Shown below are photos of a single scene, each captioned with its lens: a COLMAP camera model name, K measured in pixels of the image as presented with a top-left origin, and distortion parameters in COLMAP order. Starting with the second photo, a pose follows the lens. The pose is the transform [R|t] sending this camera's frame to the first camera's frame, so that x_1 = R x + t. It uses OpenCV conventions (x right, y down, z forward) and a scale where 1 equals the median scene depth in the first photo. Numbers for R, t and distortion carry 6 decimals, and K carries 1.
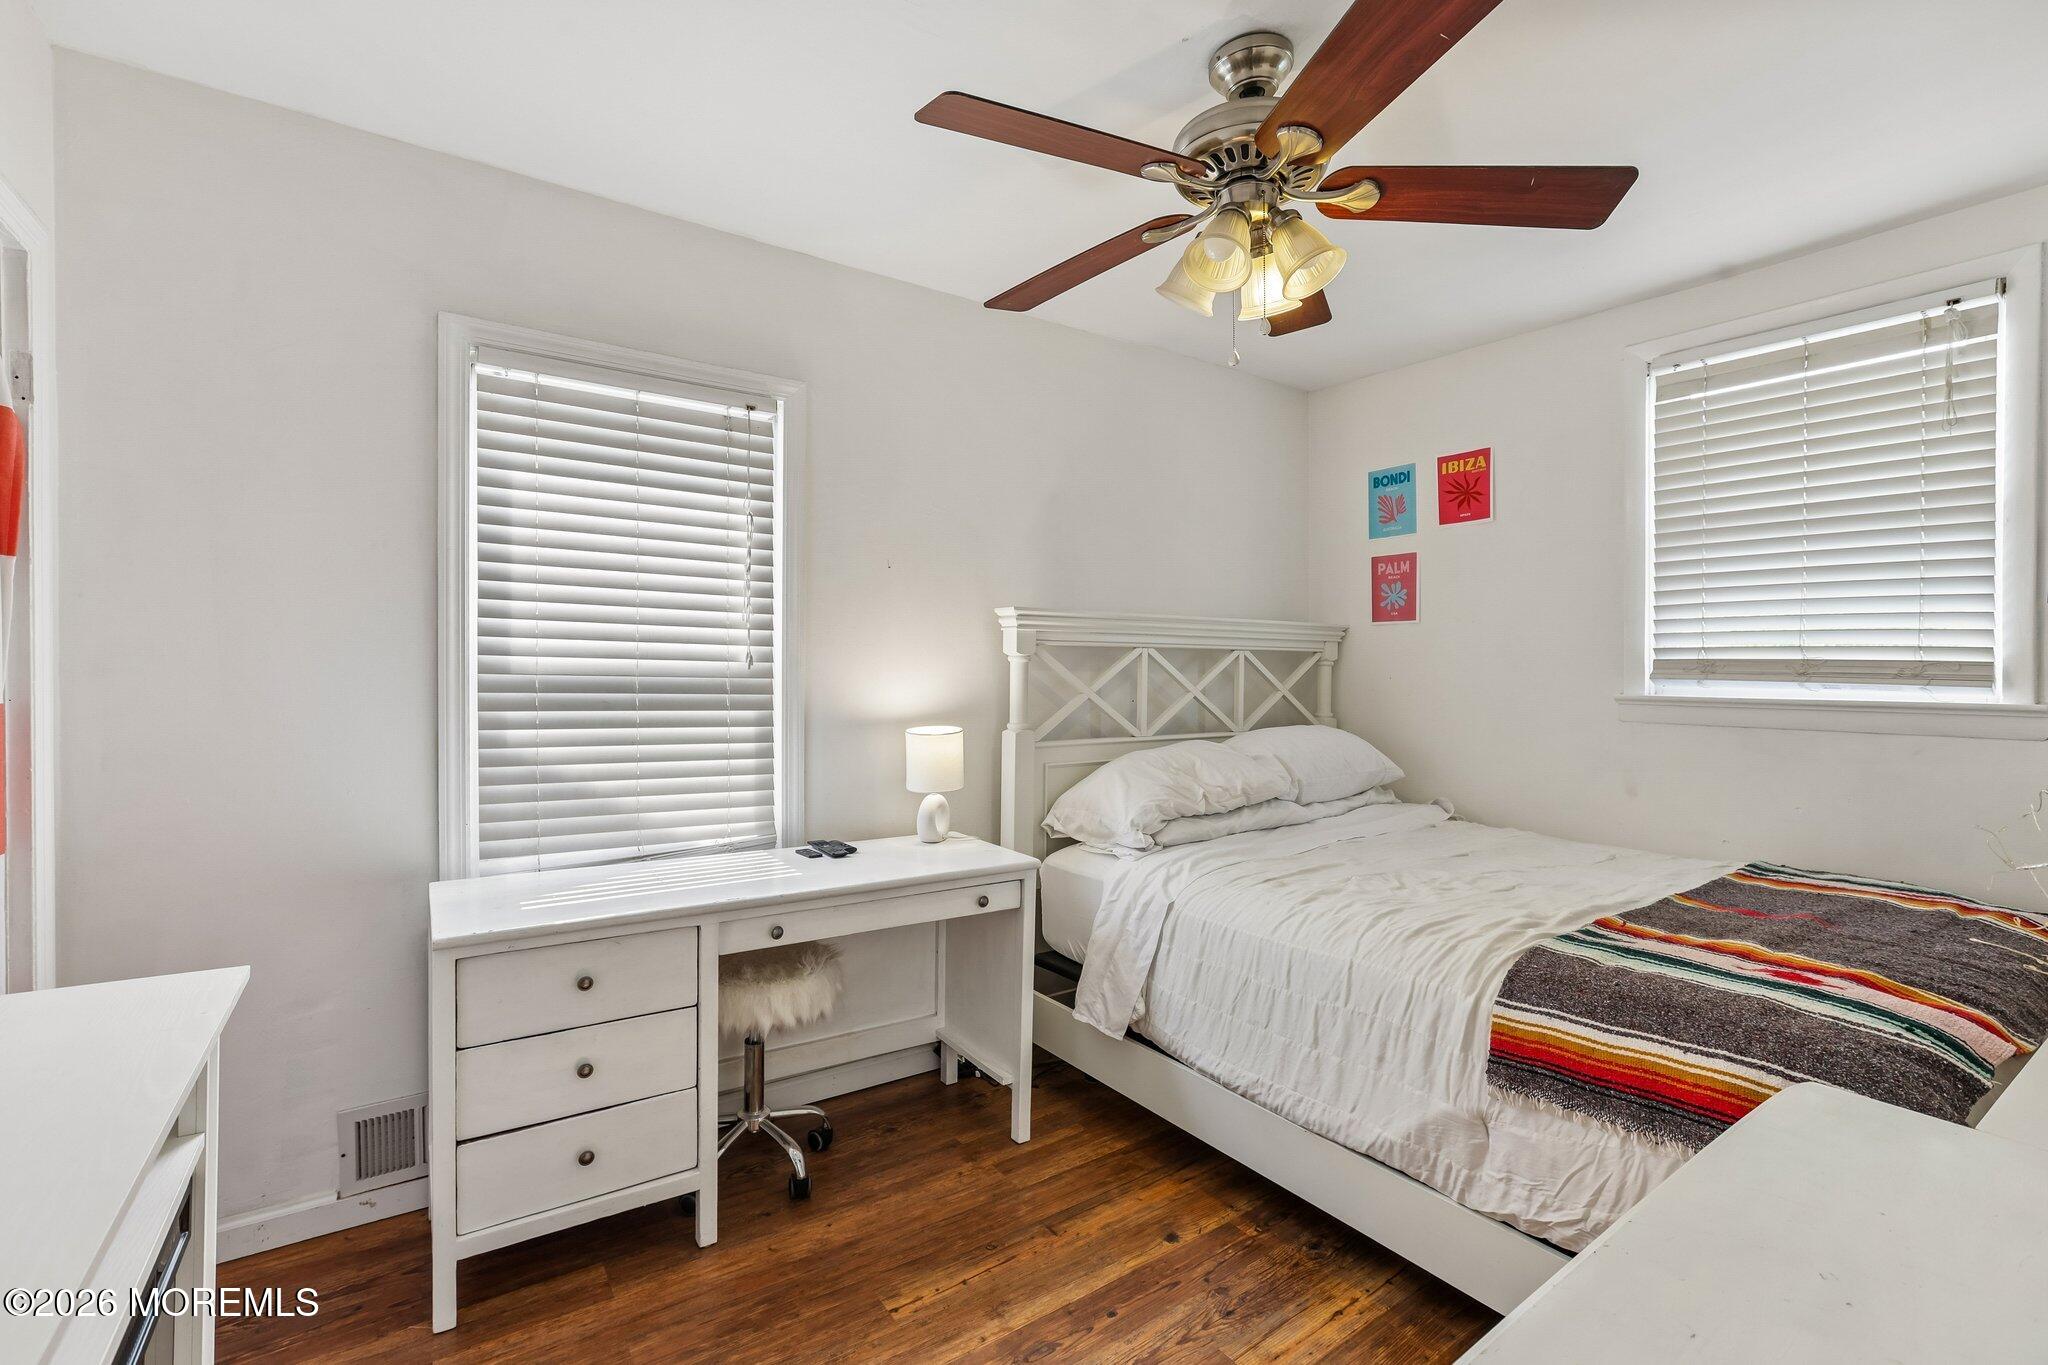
lens RADIAL K [[928.8, 0, 1033.3], [0, 928.8, 681.6], [0, 0, 1]] dist [-0.037689, 0.013123]
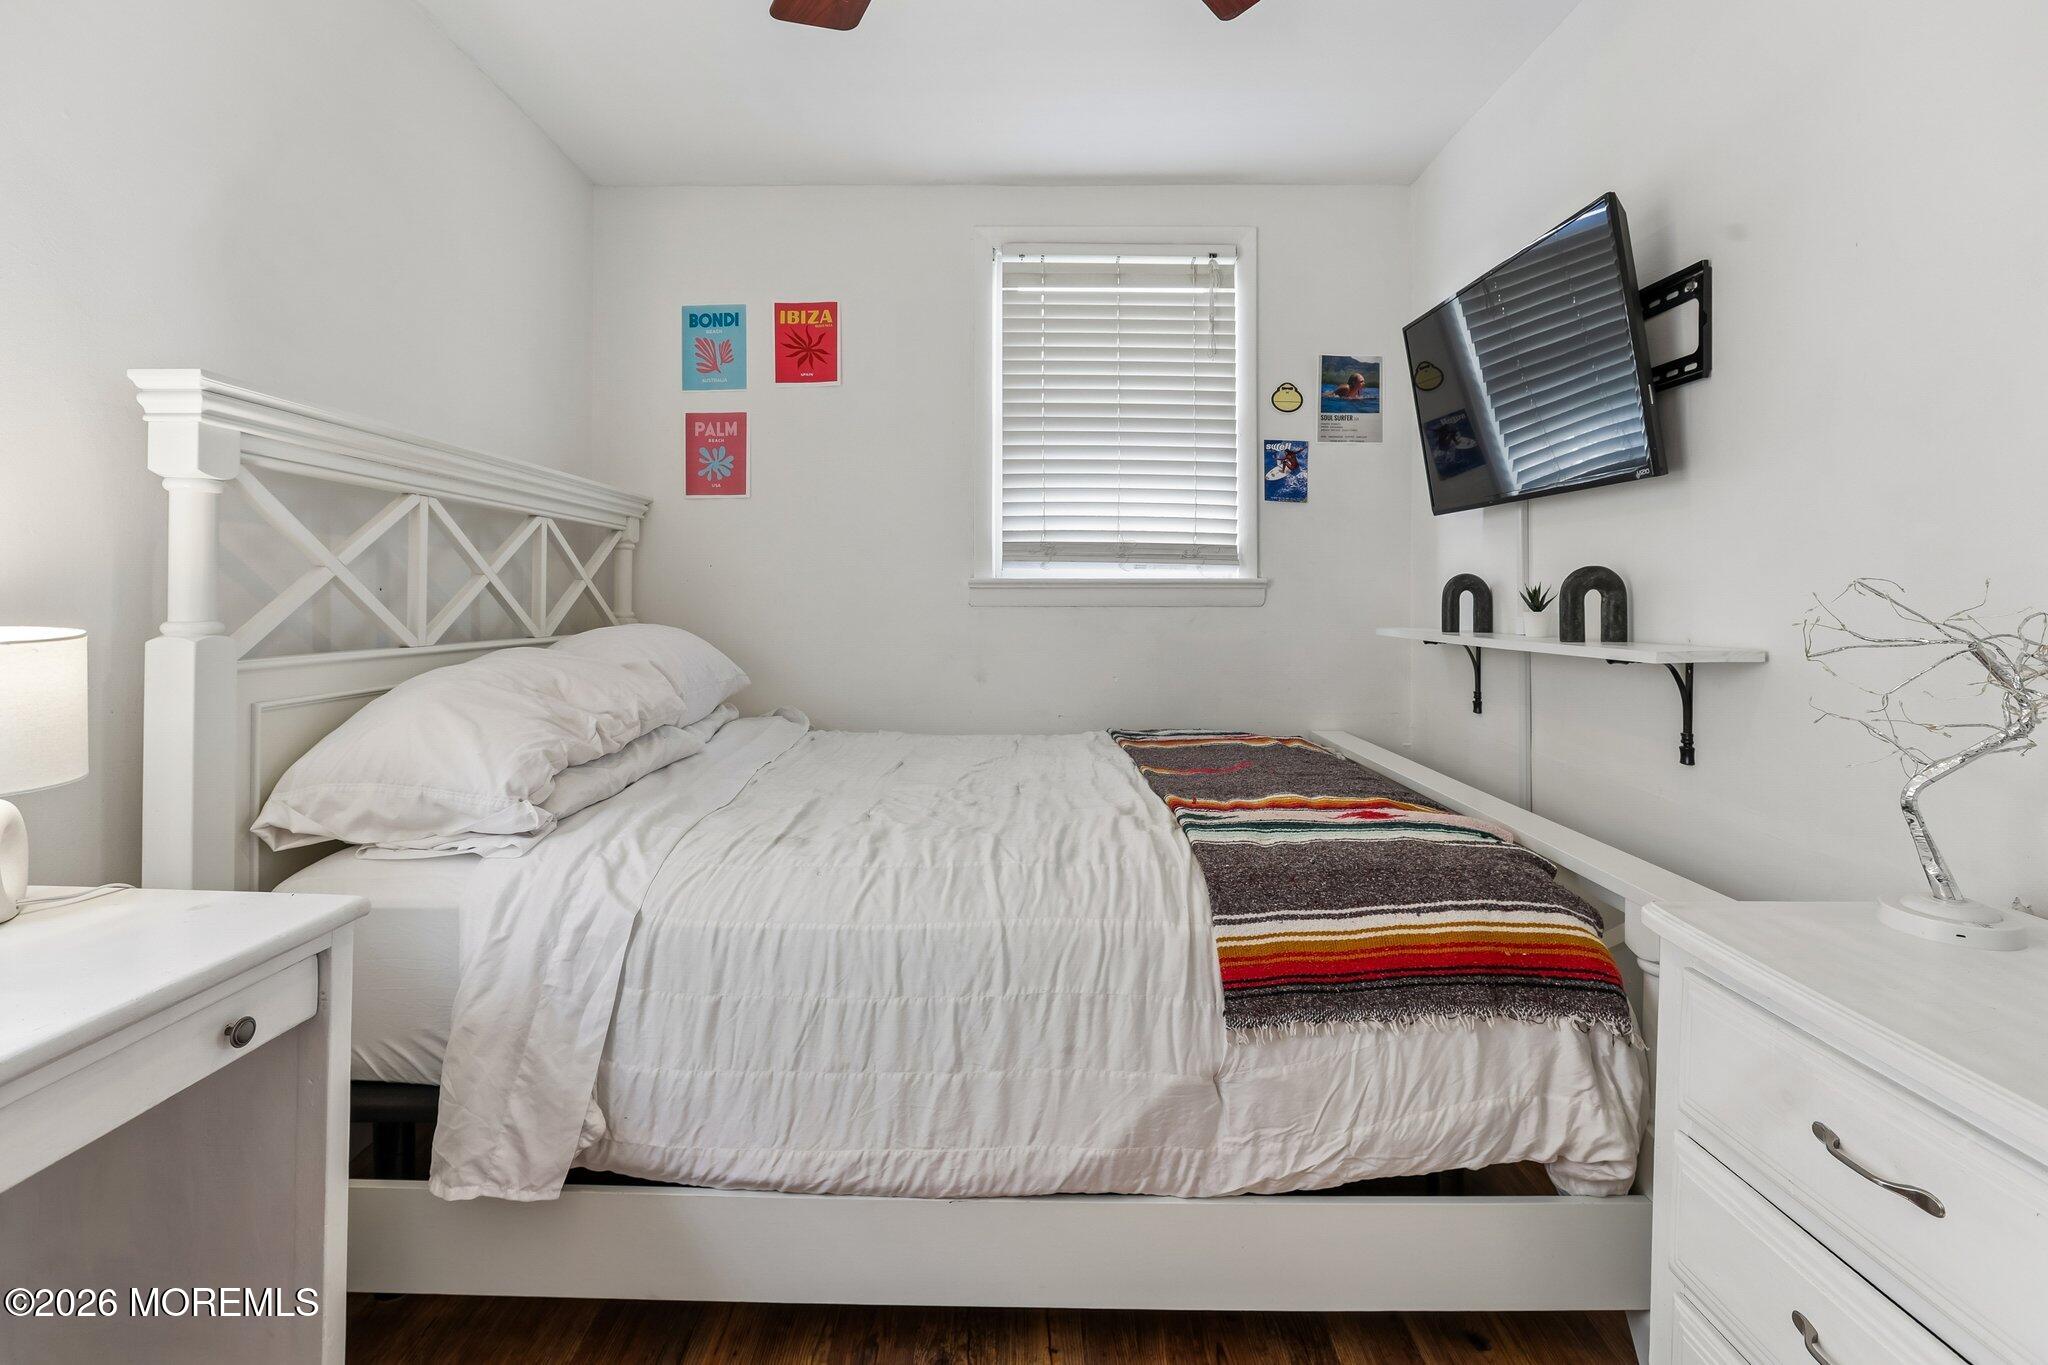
lens RADIAL K [[928.8, 0, 982.0], [0, 928.8, 595.7], [0, 0, 1]] dist [-0.037689, 0.013123]
pose [[0.593860, -0.001529, 0.804567, -0.172710], [0.017605, 0.999783, -0.011095, 0.050565], [-0.804376, 0.020754, 0.593758, 0.465018]]
